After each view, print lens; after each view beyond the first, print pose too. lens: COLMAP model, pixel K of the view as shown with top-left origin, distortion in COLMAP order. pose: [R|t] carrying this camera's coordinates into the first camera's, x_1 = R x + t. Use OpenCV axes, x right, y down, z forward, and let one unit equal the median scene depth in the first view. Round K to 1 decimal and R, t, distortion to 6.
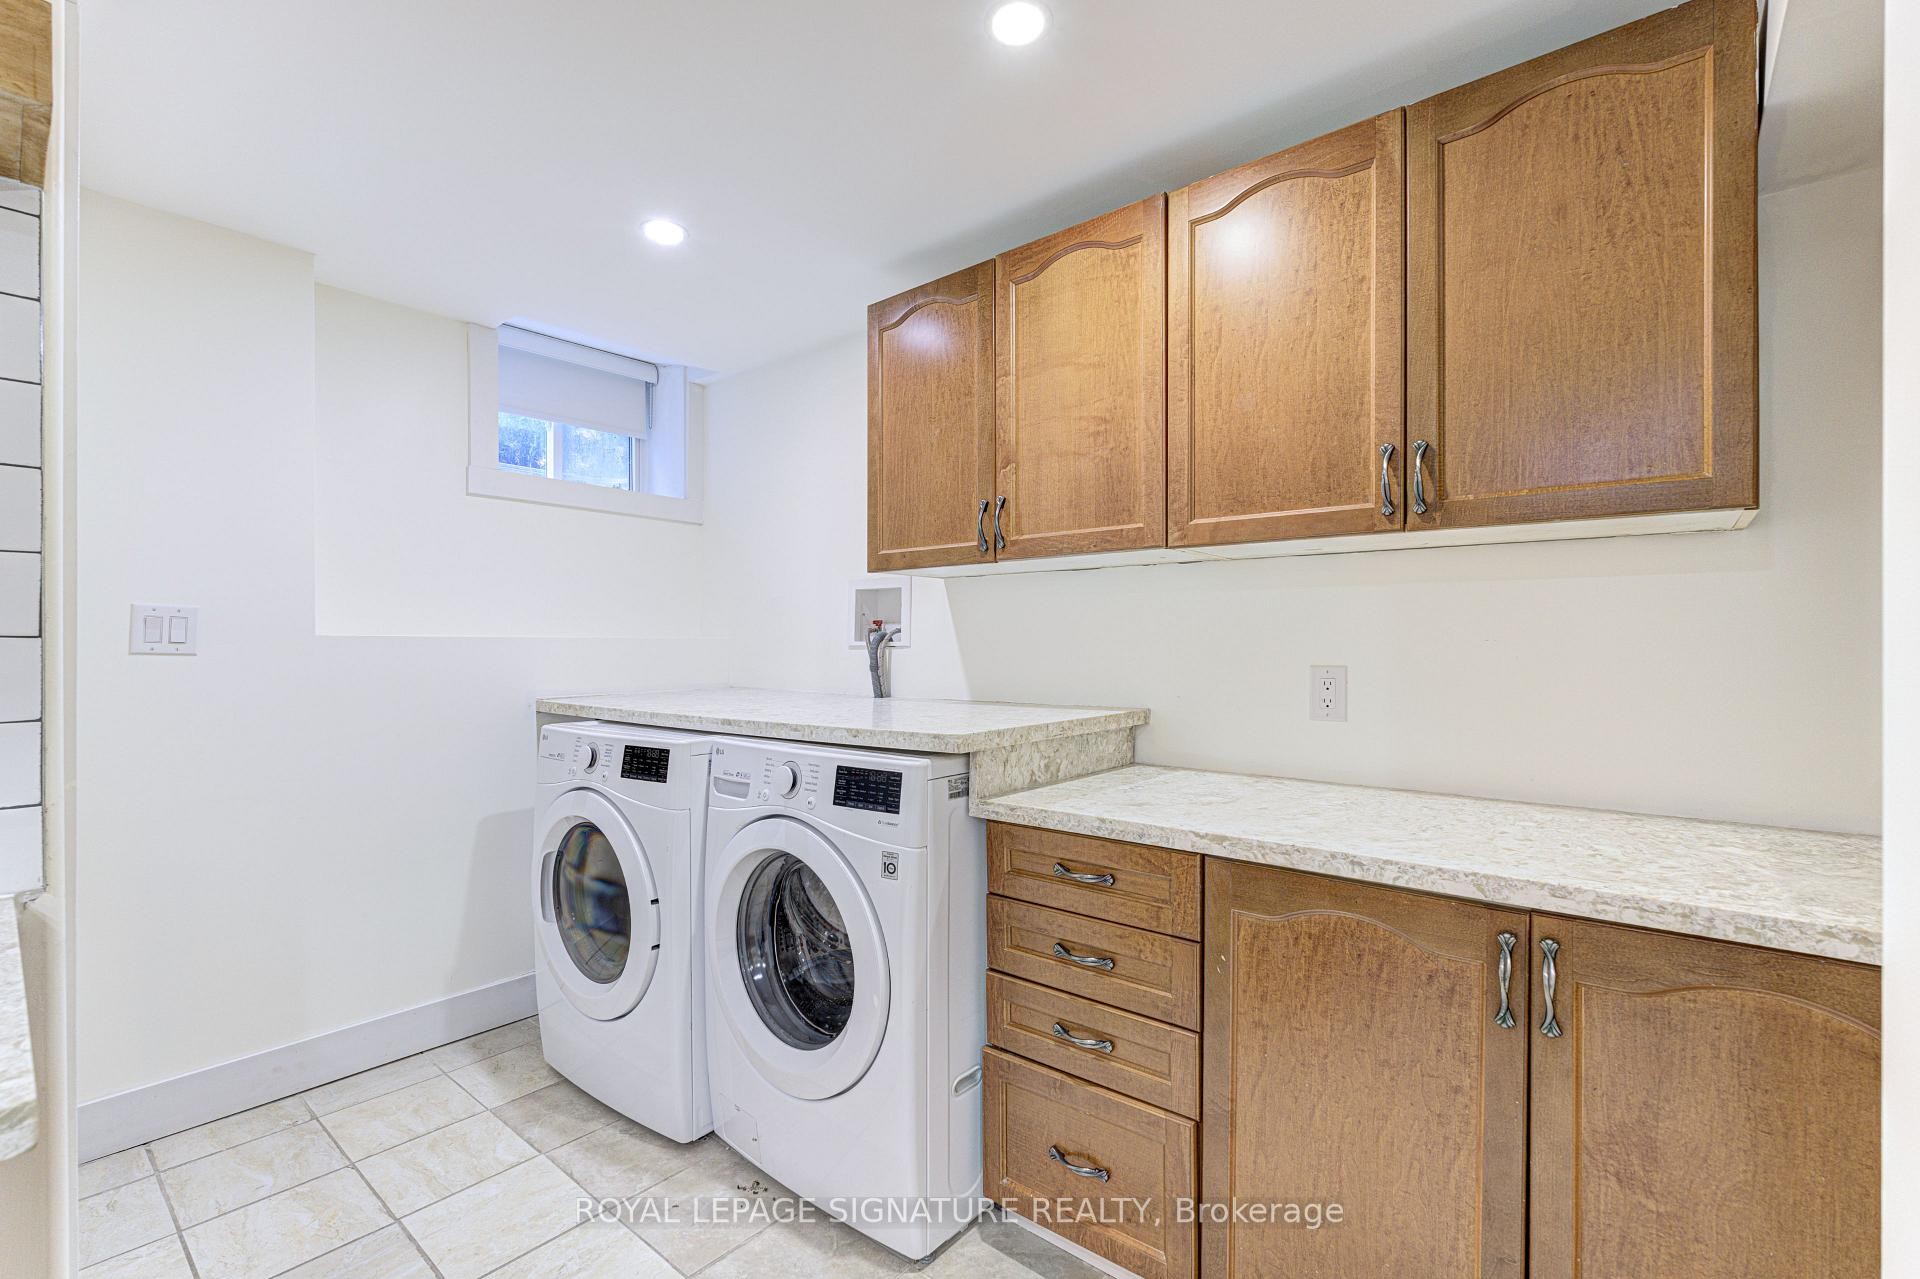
lens RADIAL K [[837.9, 0, 954.6], [0, 837.9, 645.0], [0, 0, 1]] dist [-0.003246, 0.002683]
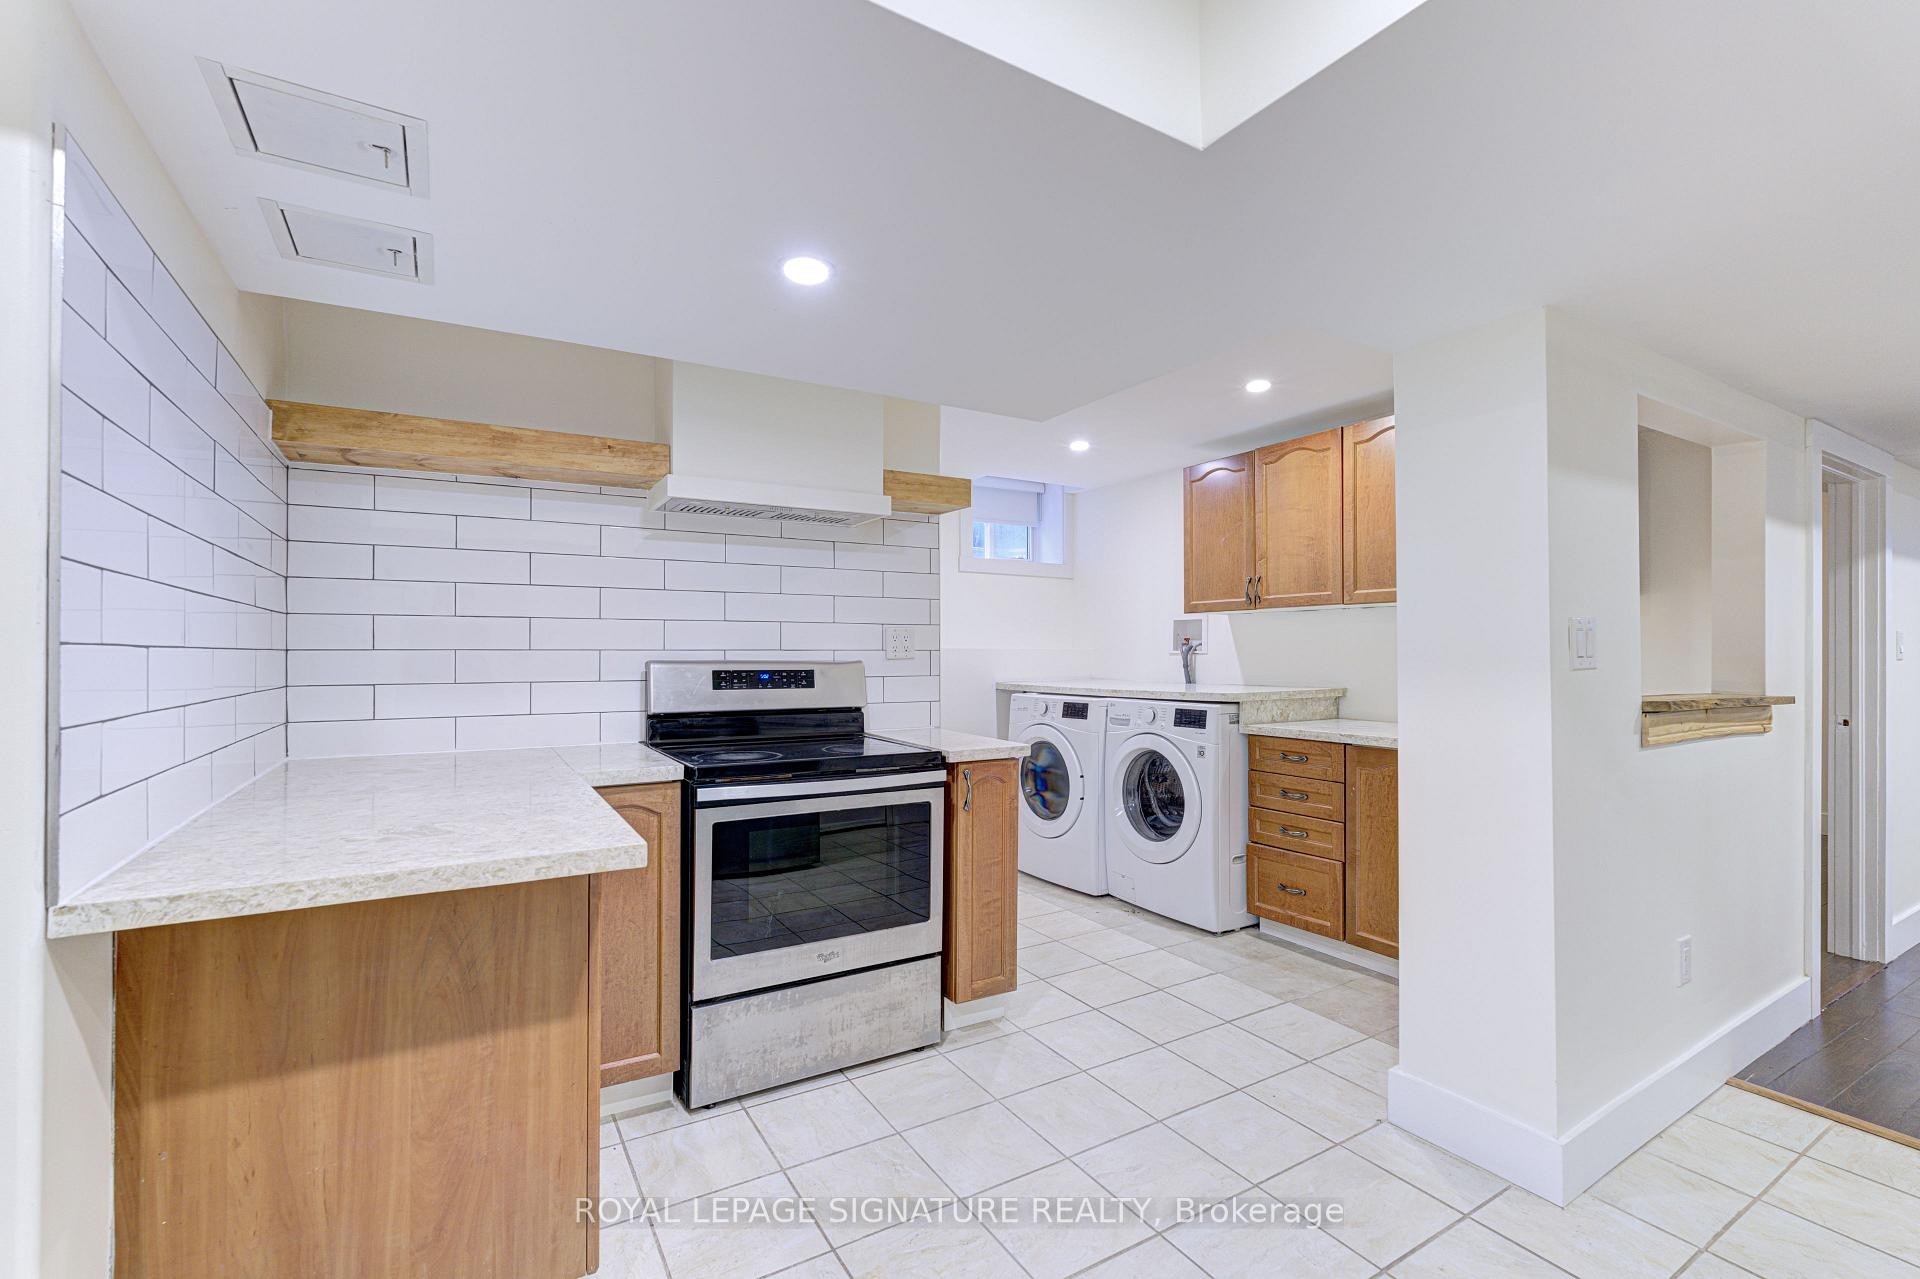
lens RADIAL K [[837.9, 0, 960.1], [0, 837.9, 646.1], [0, 0, 1]] dist [-0.003246, 0.002683]
pose [[0.946330, -0.004306, -0.323174, 0.029825], [0.001848, 0.999967, -0.007914, -0.001523], [0.323198, 0.006892, 0.946306, -1.091368]]
